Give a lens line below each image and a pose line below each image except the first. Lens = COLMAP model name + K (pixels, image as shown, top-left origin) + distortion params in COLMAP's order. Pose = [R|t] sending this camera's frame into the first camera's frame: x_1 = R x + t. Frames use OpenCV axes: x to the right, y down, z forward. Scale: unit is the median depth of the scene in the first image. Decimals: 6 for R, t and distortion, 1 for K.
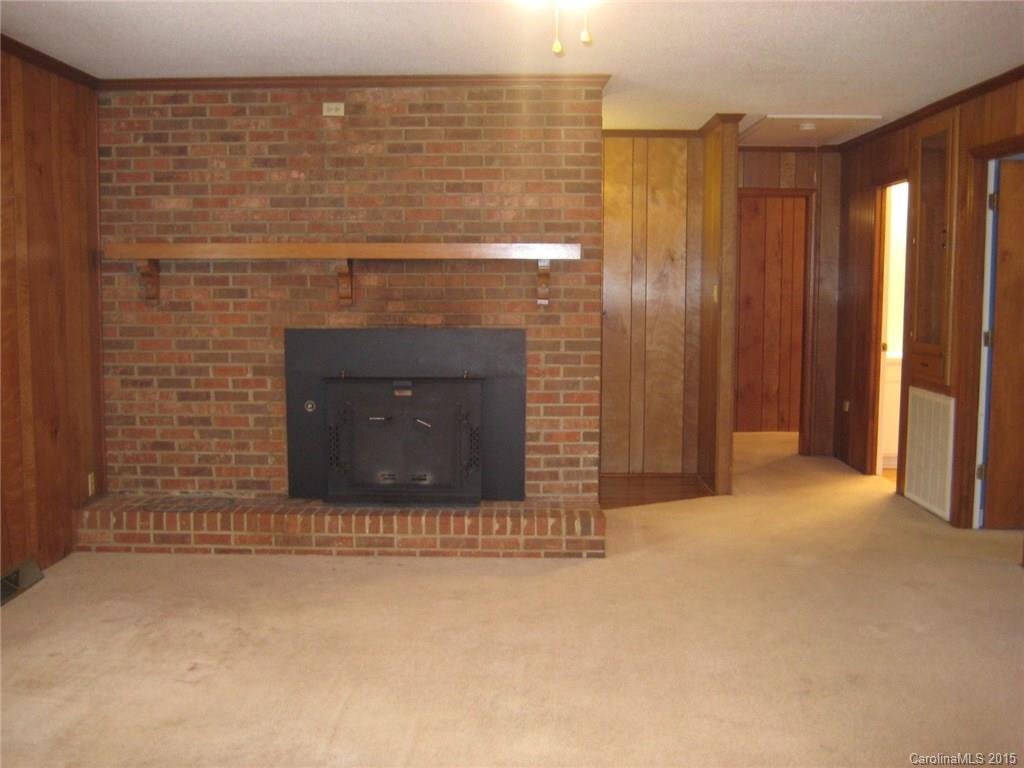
lens RADIAL K [[1066.0, 0, 503.5], [0, 1066.0, 381.7], [0, 0, 1]] dist [-0.157054, 0.204026]
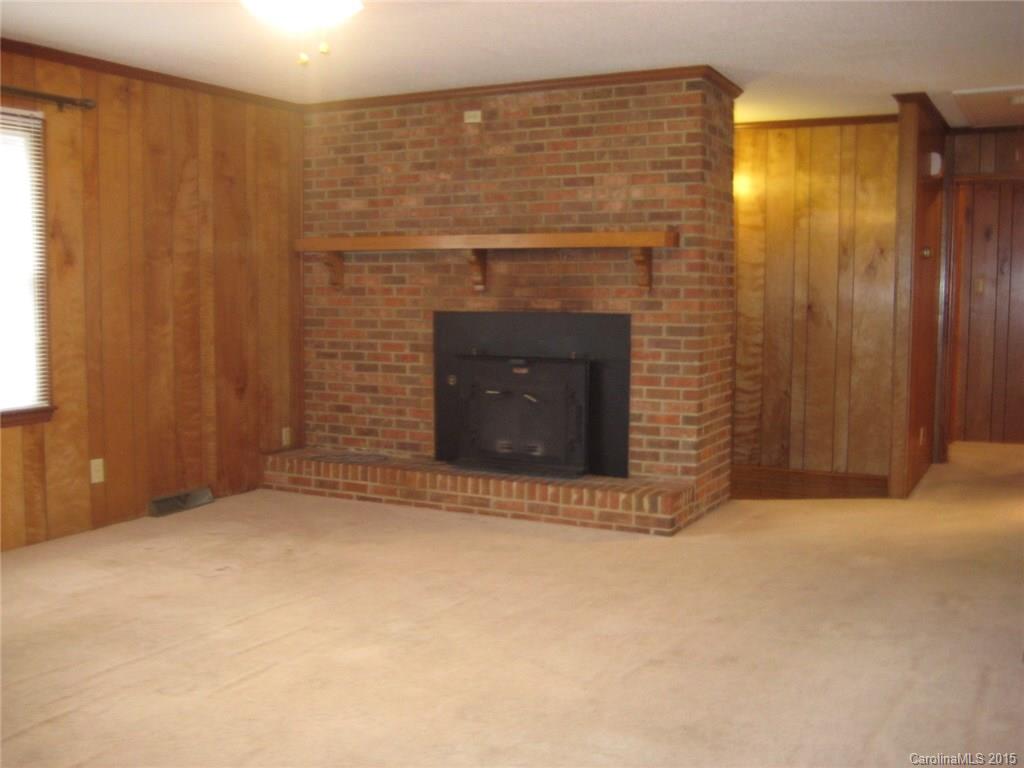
lens RADIAL K [[1066.0, 0, 503.5], [0, 1066.0, 381.7], [0, 0, 1]] dist [-0.157054, 0.204026]
pose [[0.890354, 0.040679, -0.453447, 0.388244], [-0.044558, 0.999005, 0.002132, 0.020456], [0.453083, 0.018306, 0.891280, 0.012186]]
